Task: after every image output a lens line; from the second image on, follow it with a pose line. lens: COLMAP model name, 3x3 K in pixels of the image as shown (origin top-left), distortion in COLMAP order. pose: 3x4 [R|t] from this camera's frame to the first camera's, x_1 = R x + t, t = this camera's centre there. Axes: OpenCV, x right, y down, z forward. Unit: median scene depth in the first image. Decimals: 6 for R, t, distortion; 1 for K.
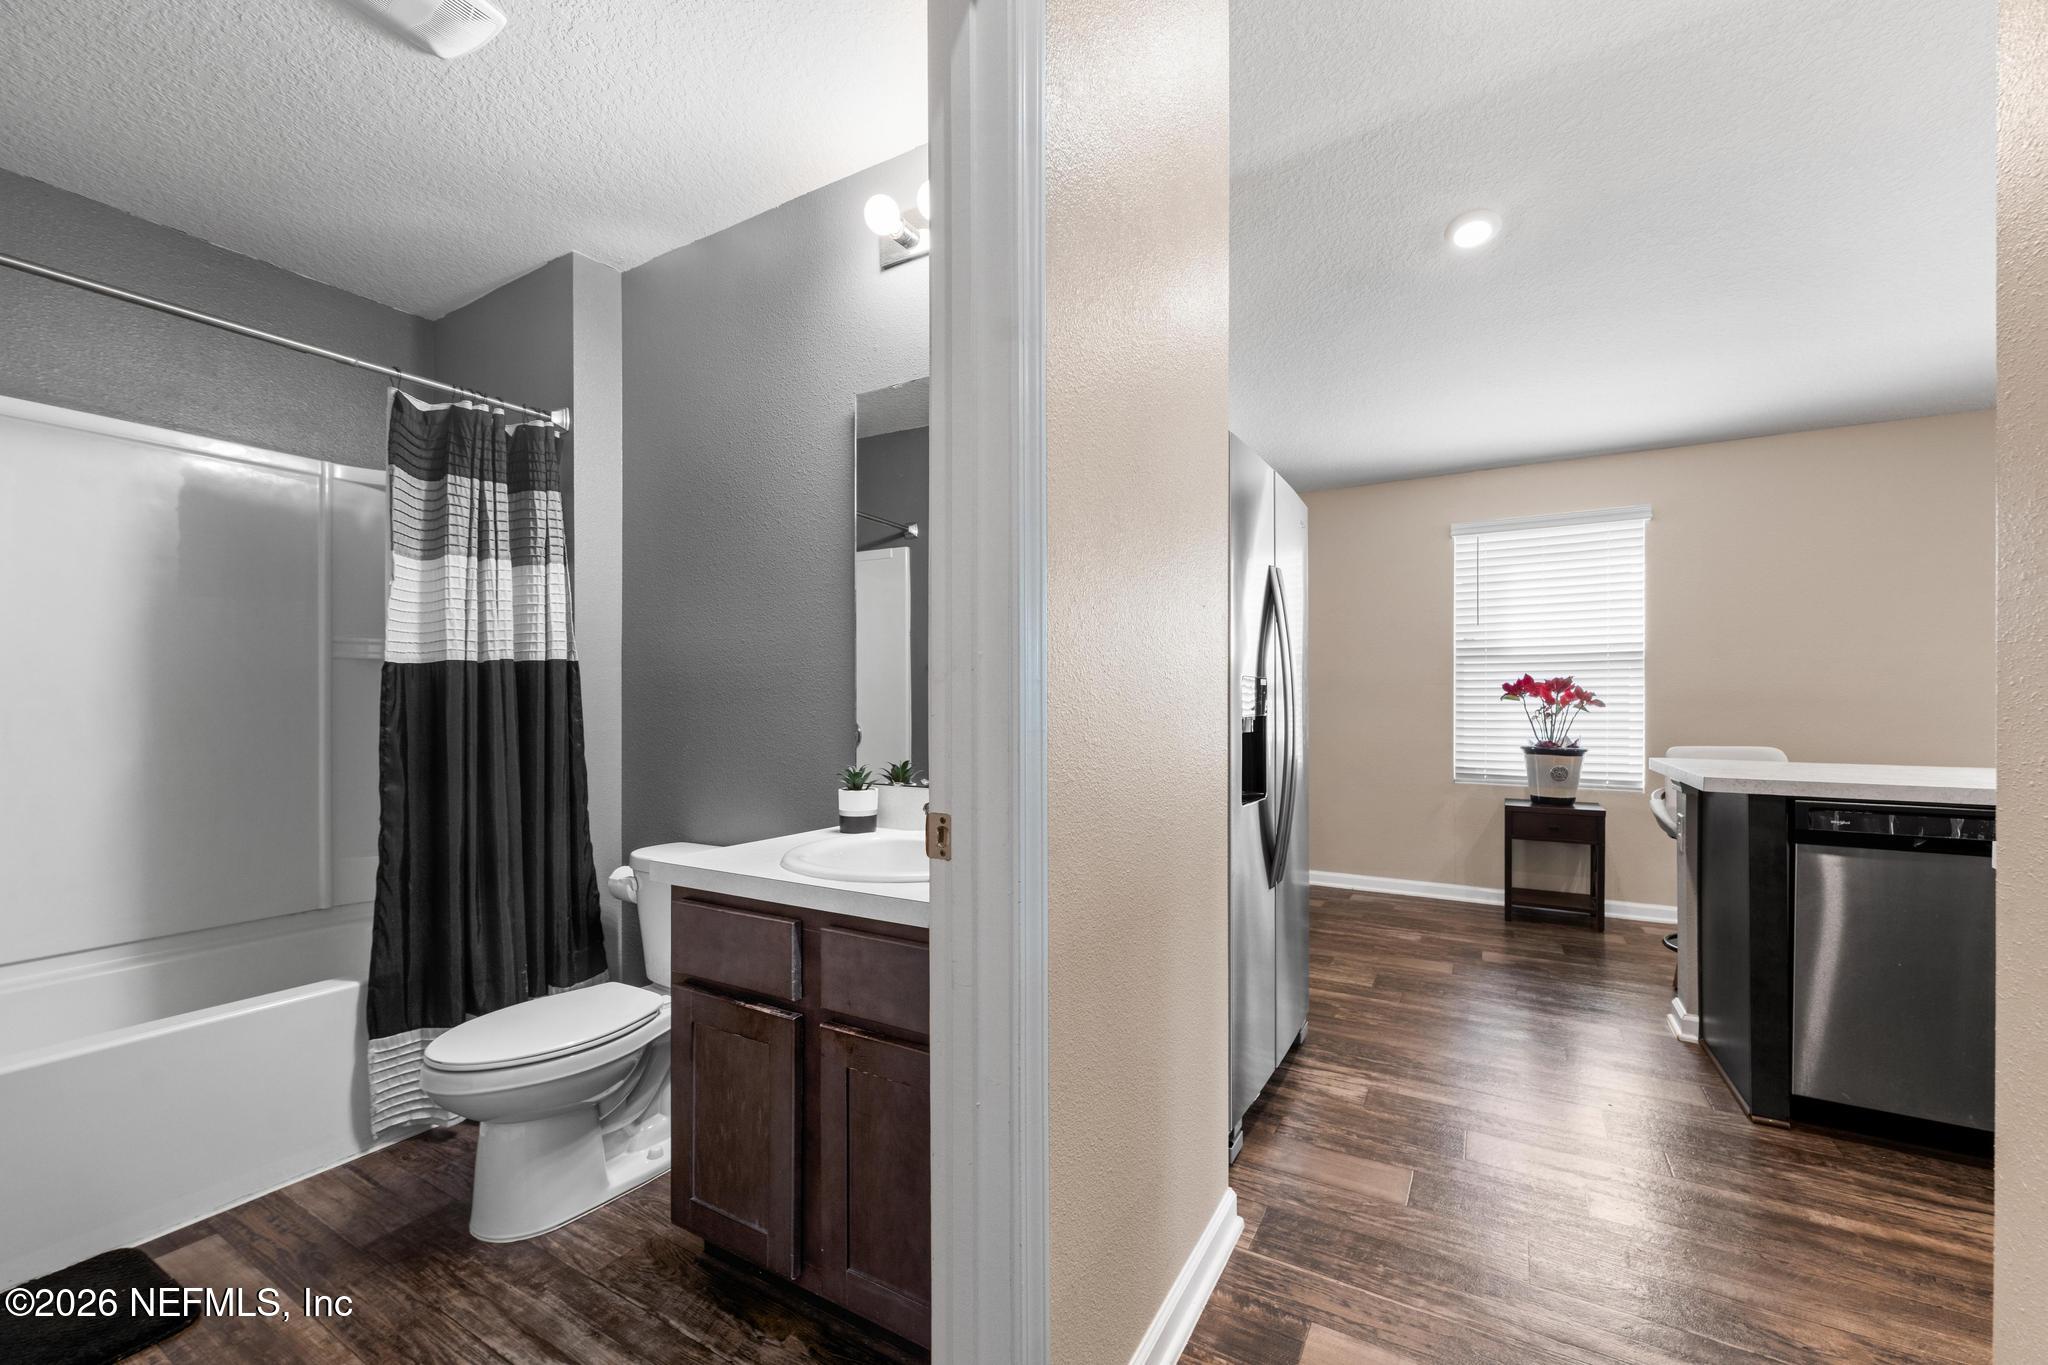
lens RADIAL K [[818.7, 0, 1019.2], [0, 818.7, 699.8], [0, 0, 1]] dist [0.000785, -0.000162]
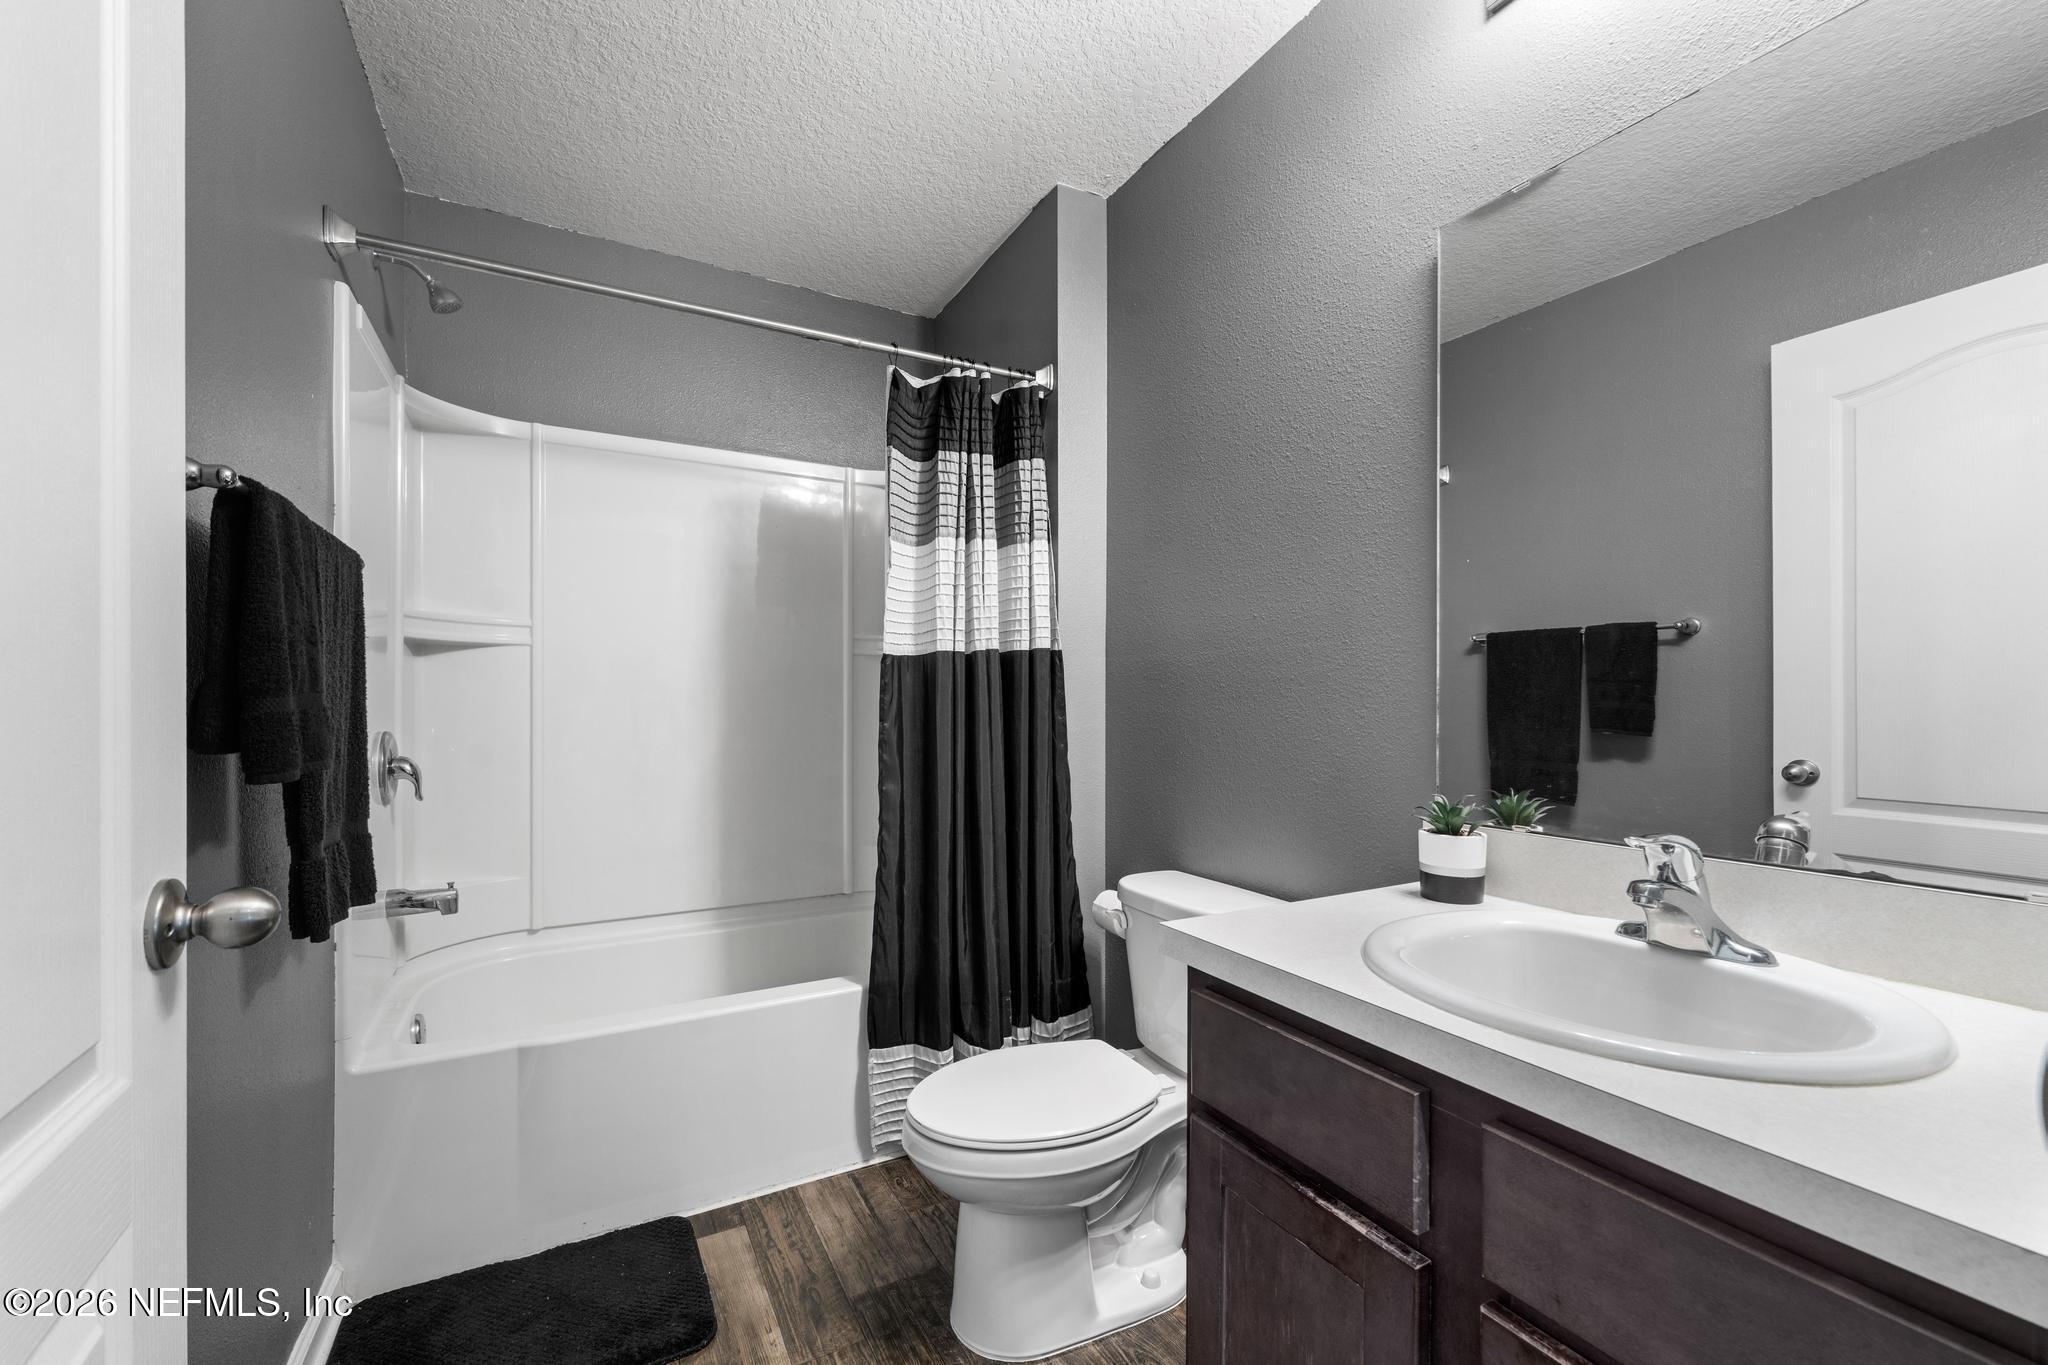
lens RADIAL K [[821.8, 0, 1027.0], [0, 821.8, 688.4], [0, 0, 1]] dist [-0.003033, -0.000255]
pose [[0.863969, -0.003885, -0.503529, -0.142583], [-0.002213, 0.999931, -0.011512, 0.004062], [0.503540, 0.011060, 0.863901, 0.247420]]
